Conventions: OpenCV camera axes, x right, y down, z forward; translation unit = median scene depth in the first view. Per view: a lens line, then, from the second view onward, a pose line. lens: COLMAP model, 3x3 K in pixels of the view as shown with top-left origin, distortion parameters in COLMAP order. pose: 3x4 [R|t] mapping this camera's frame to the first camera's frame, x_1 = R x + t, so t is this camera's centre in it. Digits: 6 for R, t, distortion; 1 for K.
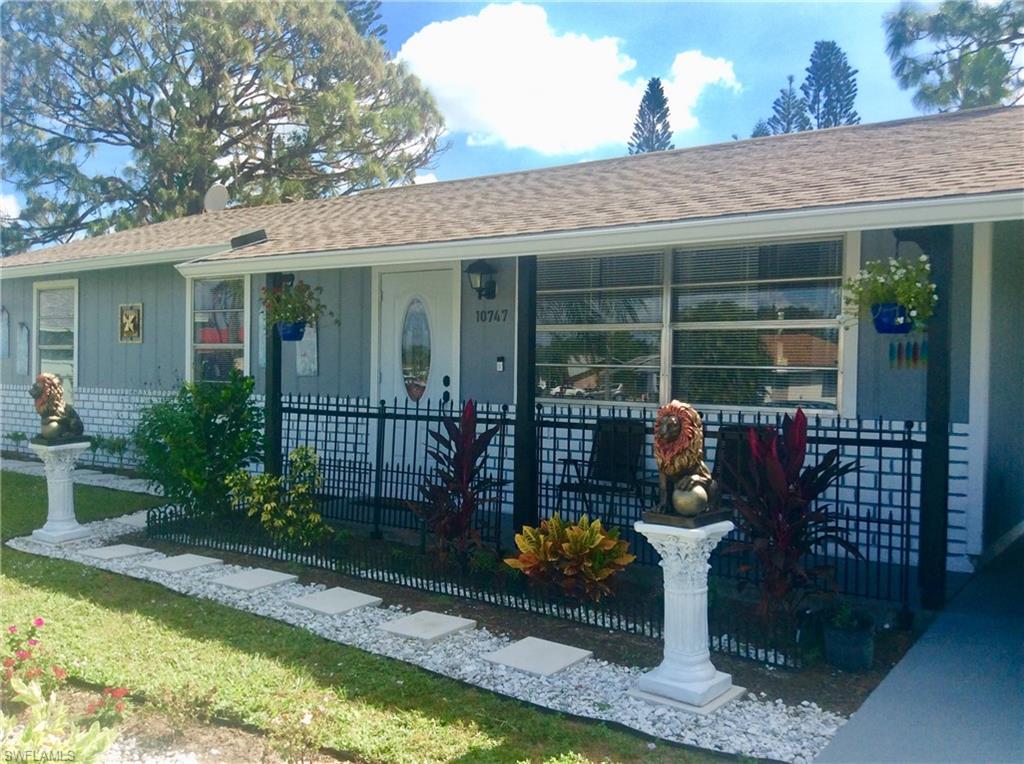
lens RADIAL K [[933.3, 0, 512.0], [0, 933.3, 382.0], [0, 0, 1]] dist [0.147234, -0.343151]
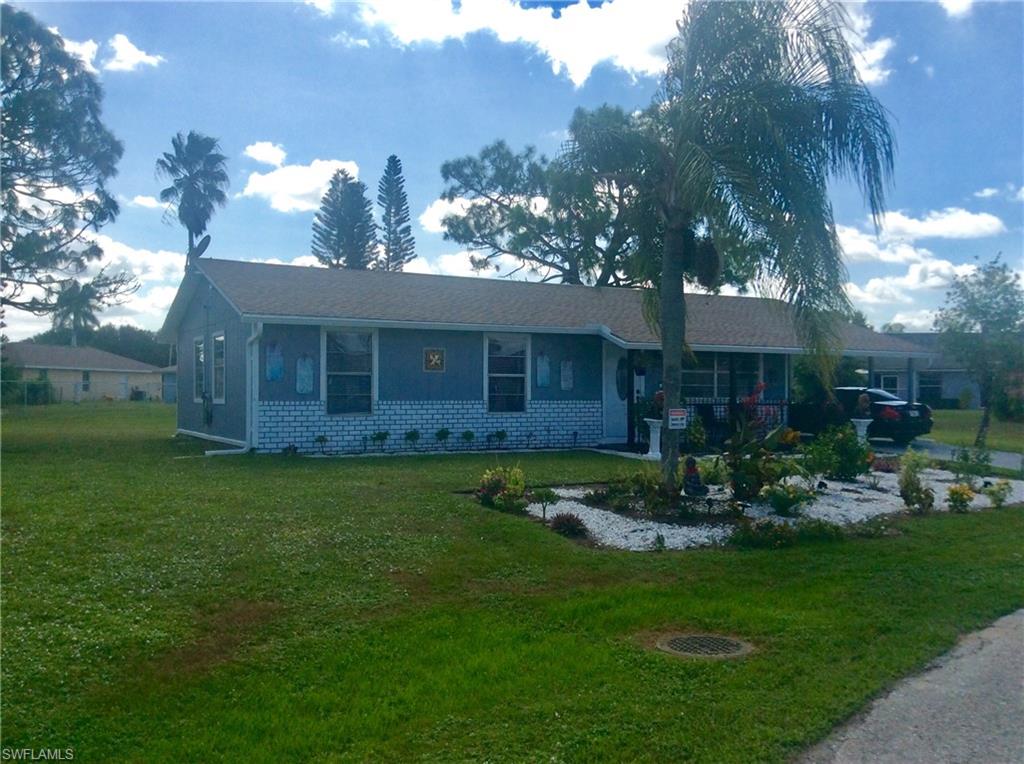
lens RADIAL K [[917.9, 0, 512.0], [0, 917.9, 382.0], [0, 0, 1]] dist [0.132676, -0.000668]
pose [[0.419035, -0.007129, 0.907942, -2.389614], [0.011481, 0.999931, 0.002553, -0.035585], [-0.907898, 0.009354, 0.419088, 0.289839]]
